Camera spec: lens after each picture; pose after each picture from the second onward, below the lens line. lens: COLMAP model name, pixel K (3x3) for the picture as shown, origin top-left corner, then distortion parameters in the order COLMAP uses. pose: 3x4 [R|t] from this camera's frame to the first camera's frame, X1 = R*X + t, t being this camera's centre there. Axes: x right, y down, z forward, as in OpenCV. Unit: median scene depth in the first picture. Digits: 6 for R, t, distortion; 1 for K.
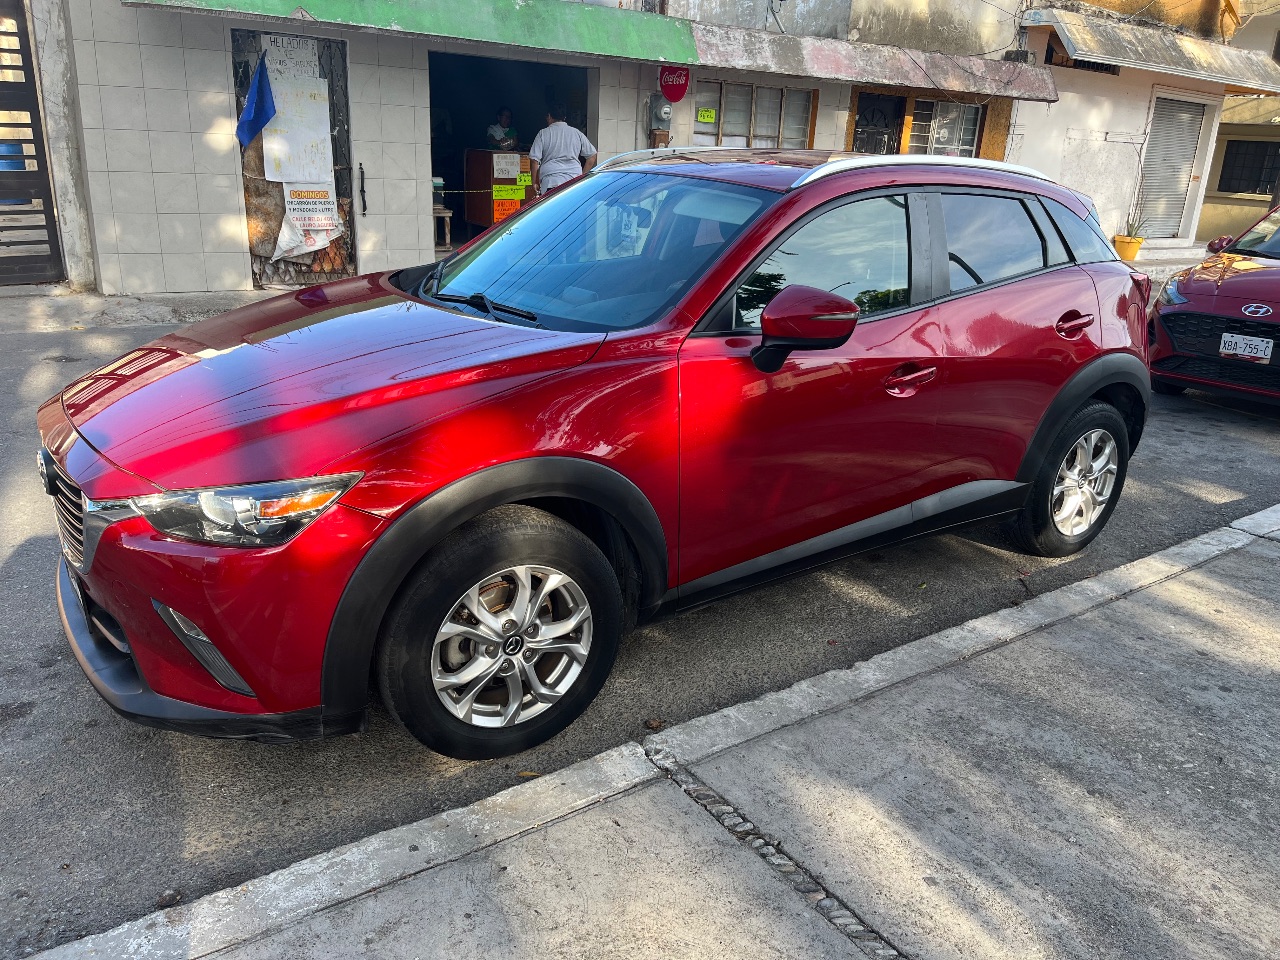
lens RADIAL K [[977.2, 0, 640.0], [0, 977.2, 480.0], [0, 0, 1]] dist [0.085664, -0.123826]
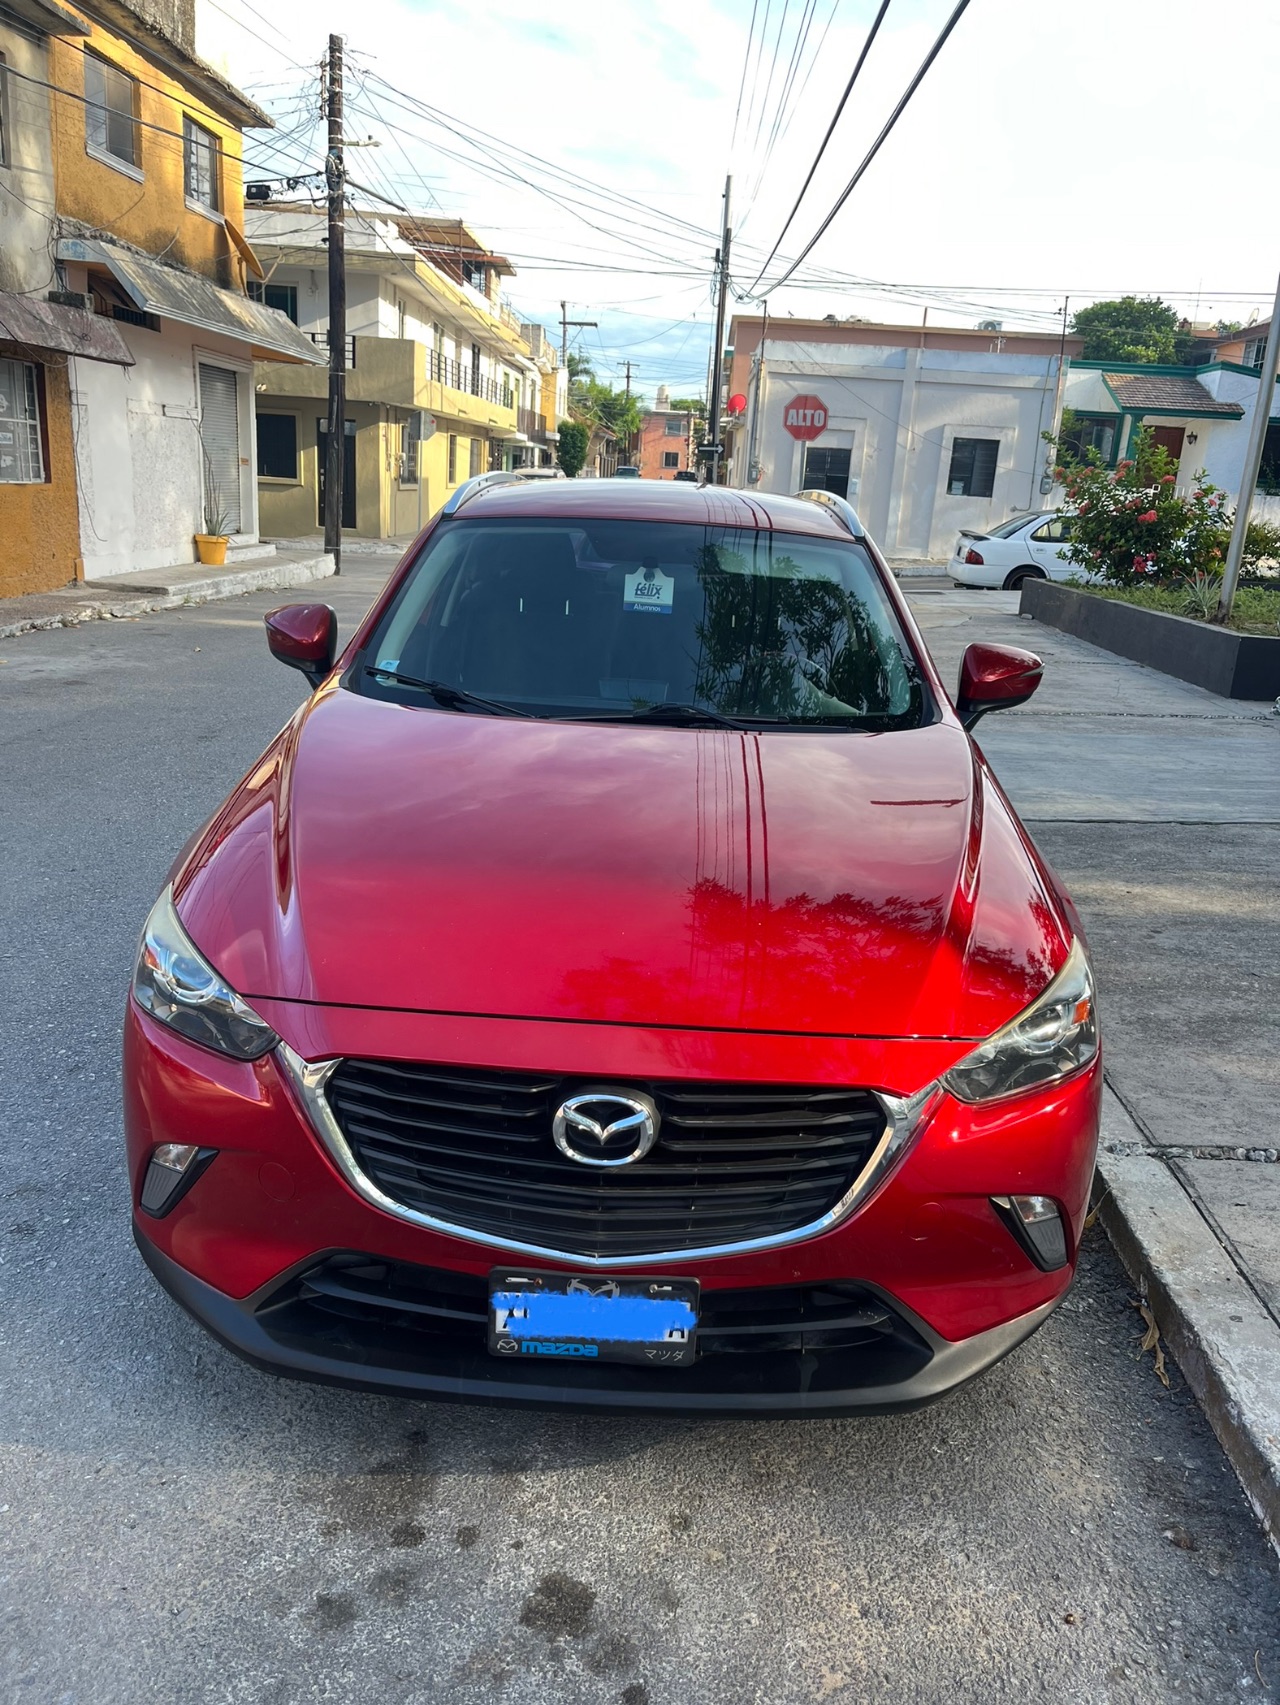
lens RADIAL K [[1301.6, 0, 640.0], [0, 1301.6, 852.5], [0, 0, 1]] dist [0.085664, -0.123826]
pose [[0.604484, -0.230609, 0.762508, -0.352106], [0.227711, 0.967264, 0.112015, -0.073316], [-0.763378, 0.105920, 0.637208, 0.157653]]
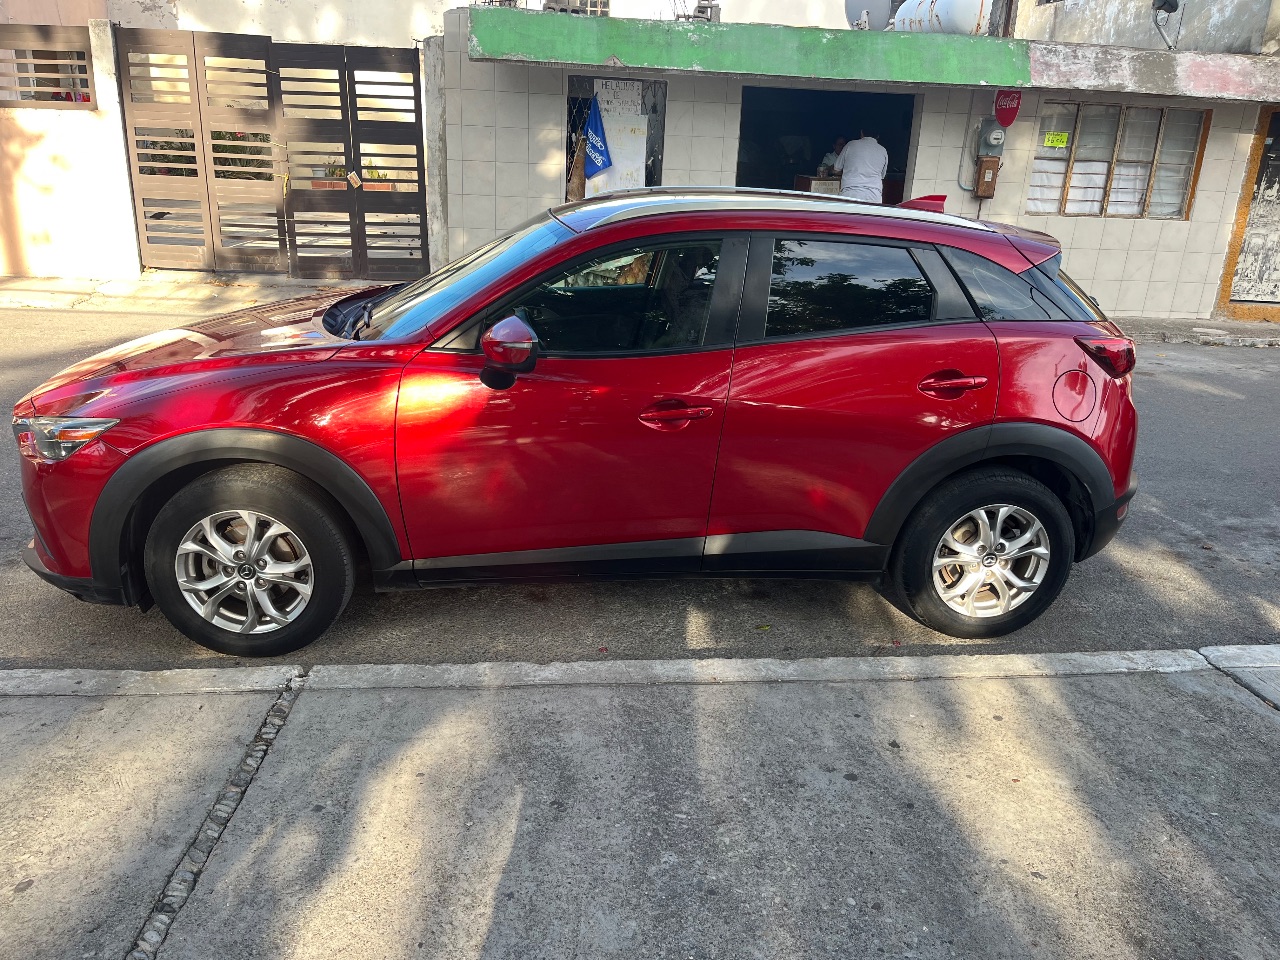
lens RADIAL K [[977.2, 0, 640.0], [0, 977.2, 480.0], [0, 0, 1]] dist [0.085664, -0.123826]
pose [[0.872773, 0.150985, -0.464188, 0.284583], [-0.158682, 0.987069, 0.022705, -0.019831], [0.461614, 0.053842, 0.885446, 0.023645]]
